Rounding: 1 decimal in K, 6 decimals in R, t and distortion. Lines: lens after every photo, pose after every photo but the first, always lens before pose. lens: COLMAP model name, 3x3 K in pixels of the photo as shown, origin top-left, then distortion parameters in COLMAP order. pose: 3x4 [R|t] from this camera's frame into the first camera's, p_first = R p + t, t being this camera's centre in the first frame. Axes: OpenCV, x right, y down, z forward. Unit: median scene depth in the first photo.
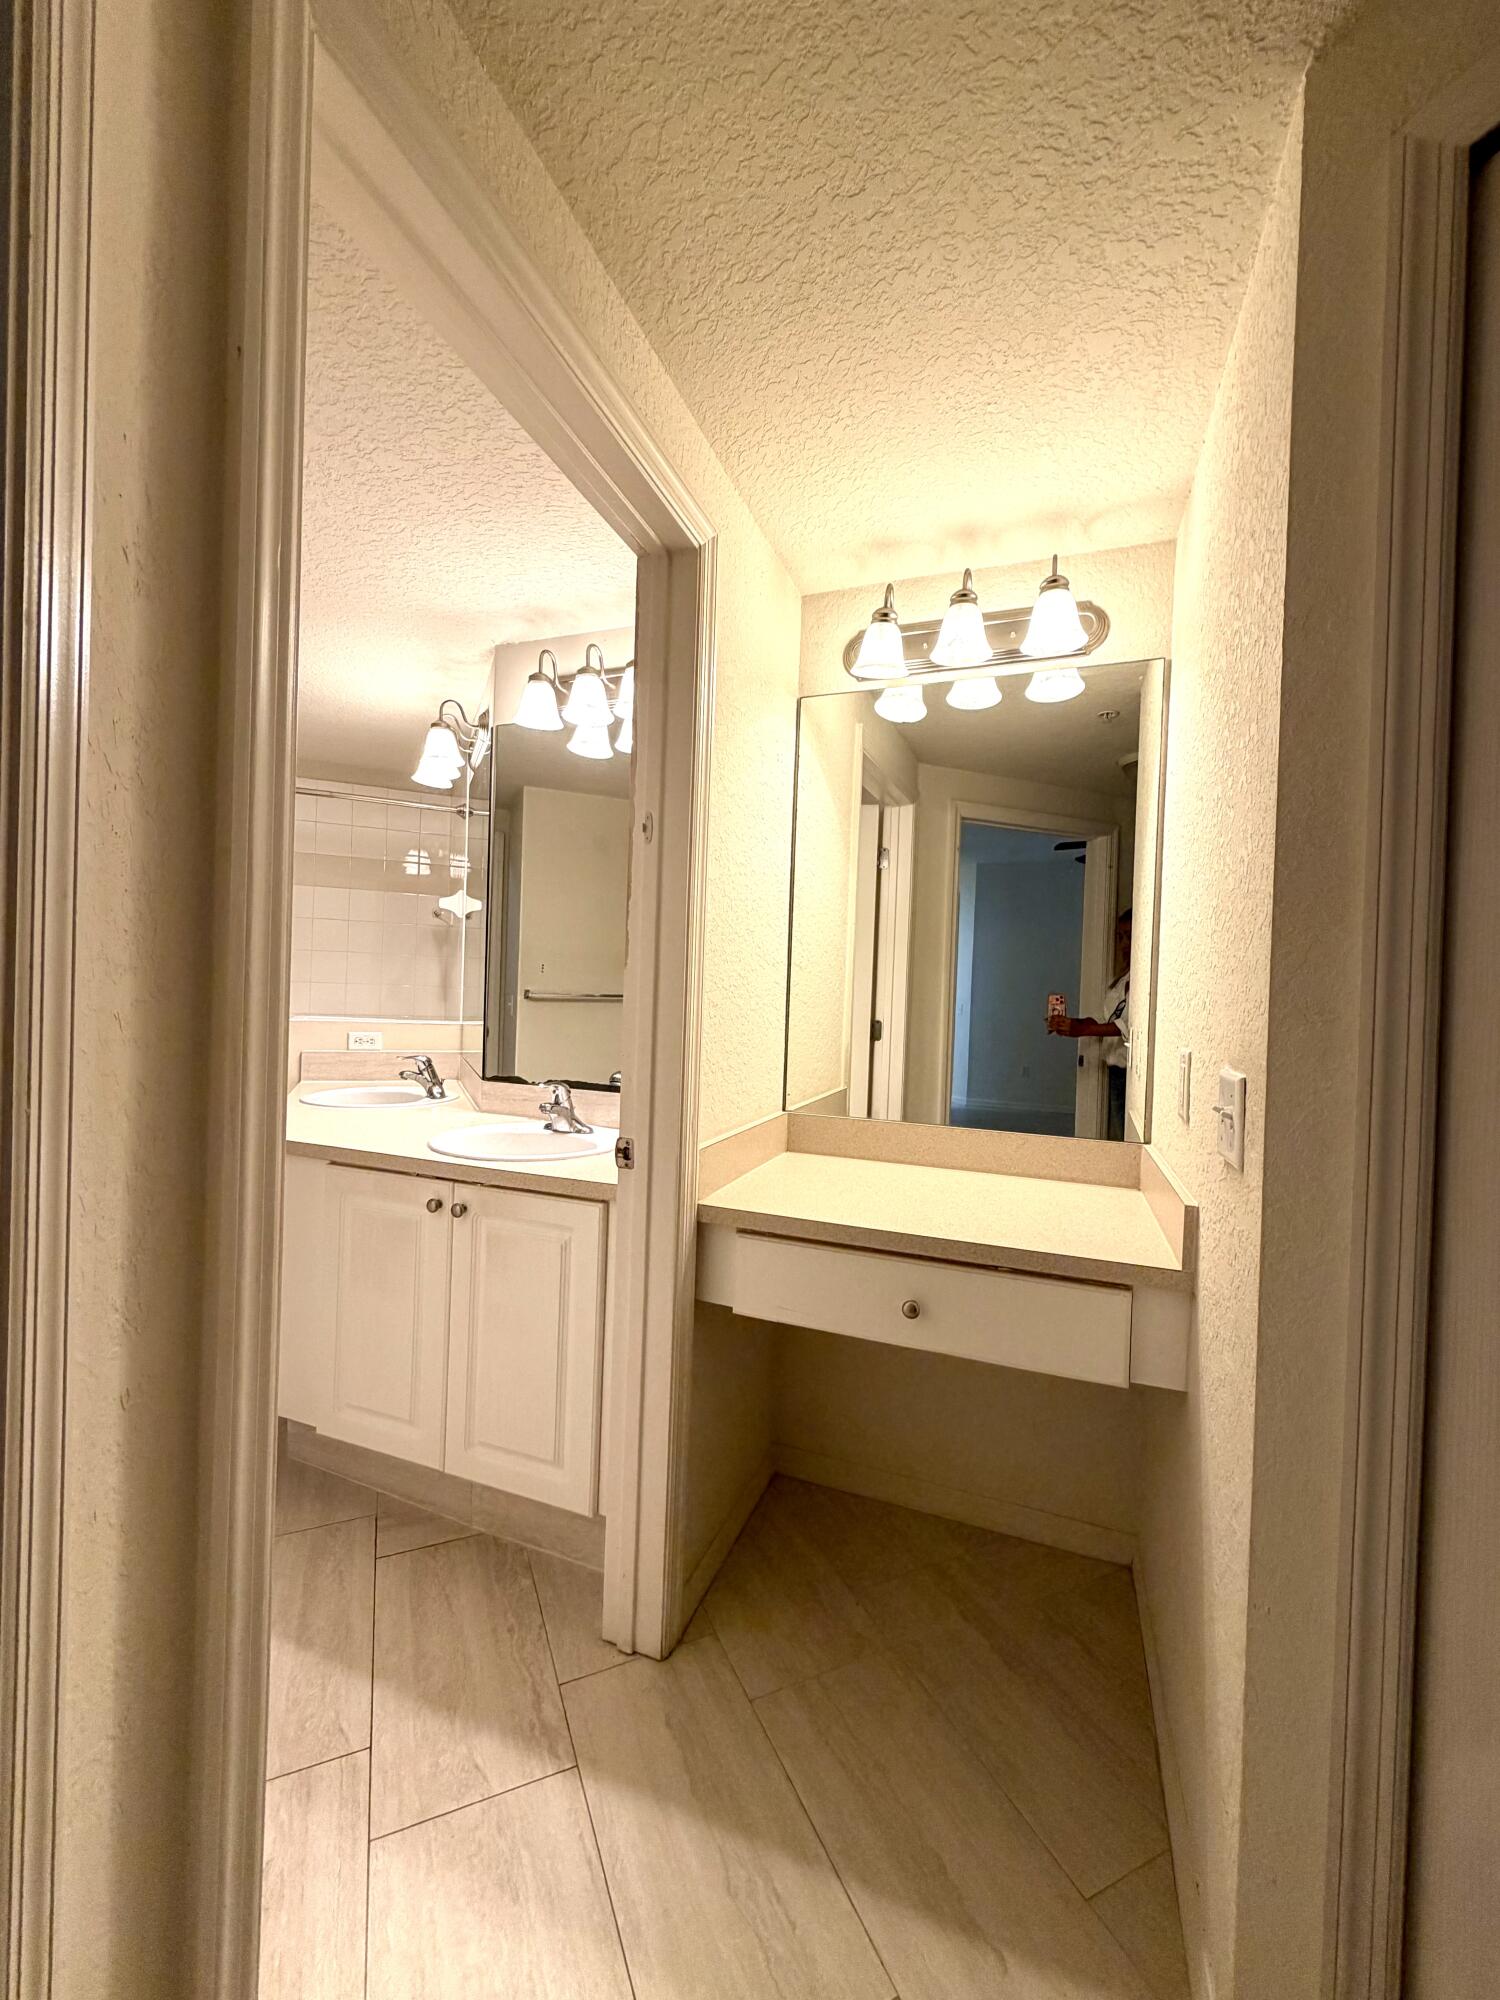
lens RADIAL K [[795.6, 0, 750.0], [0, 795.6, 1000.0], [0, 0, 1]] dist [0.001590, 0.000062]
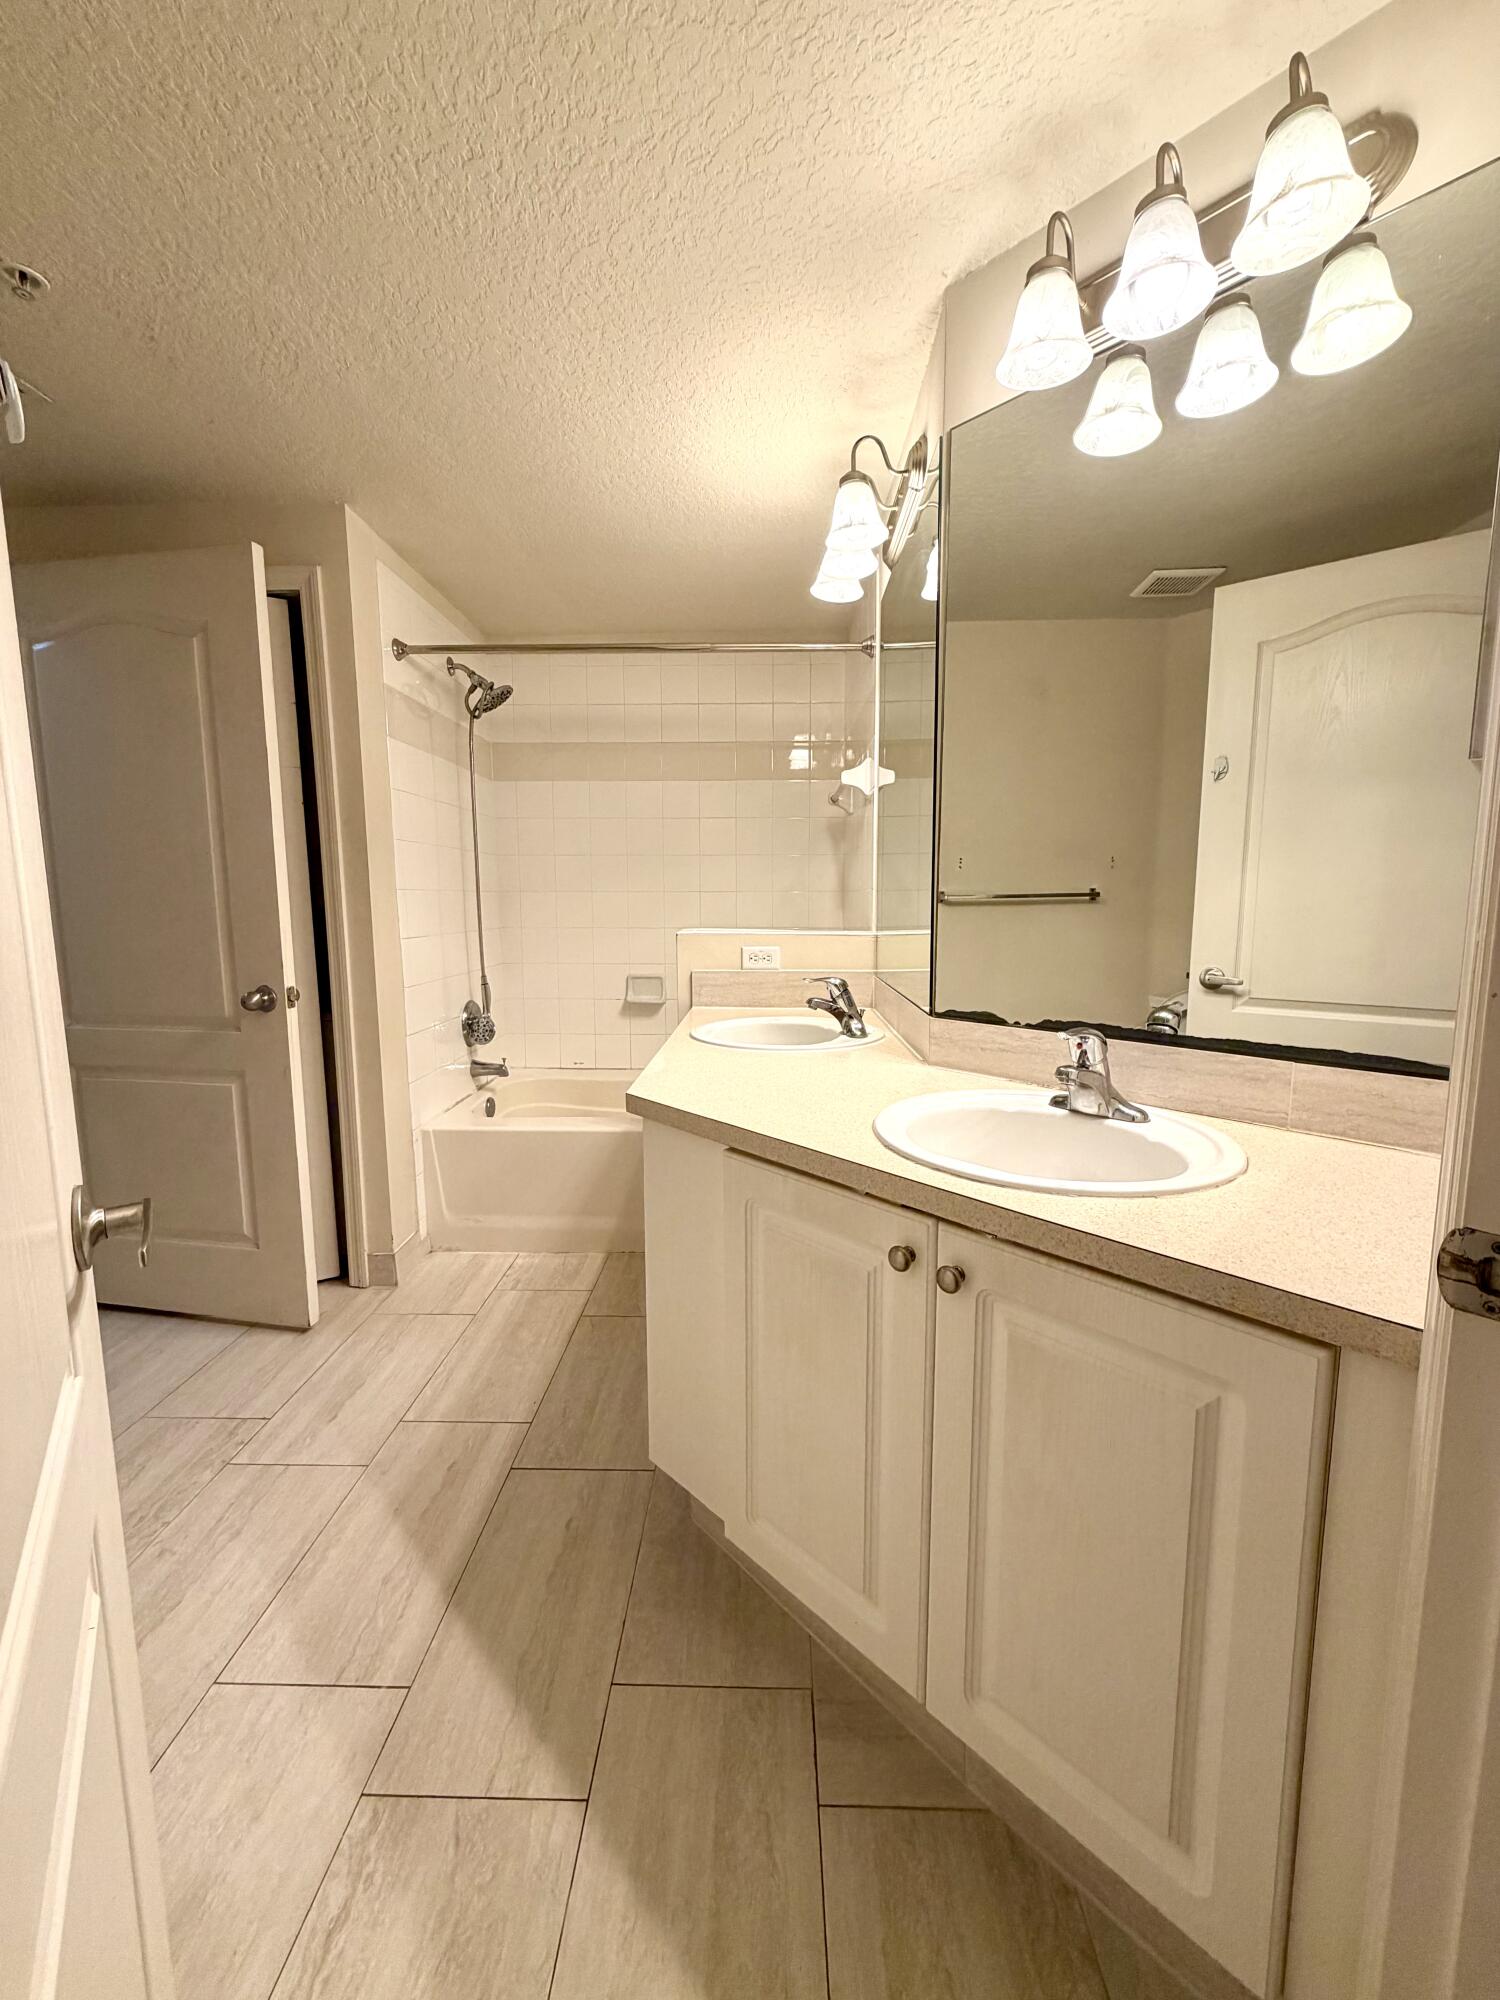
lens RADIAL K [[795.6, 0, 750.0], [0, 795.6, 1000.0], [0, 0, 1]] dist [0.001590, 0.000062]
pose [[0.900386, 0.015755, -0.434807, -0.172928], [0.030379, 0.994629, 0.098949, 0.017035], [0.434031, -0.102302, 0.895071, 0.327258]]
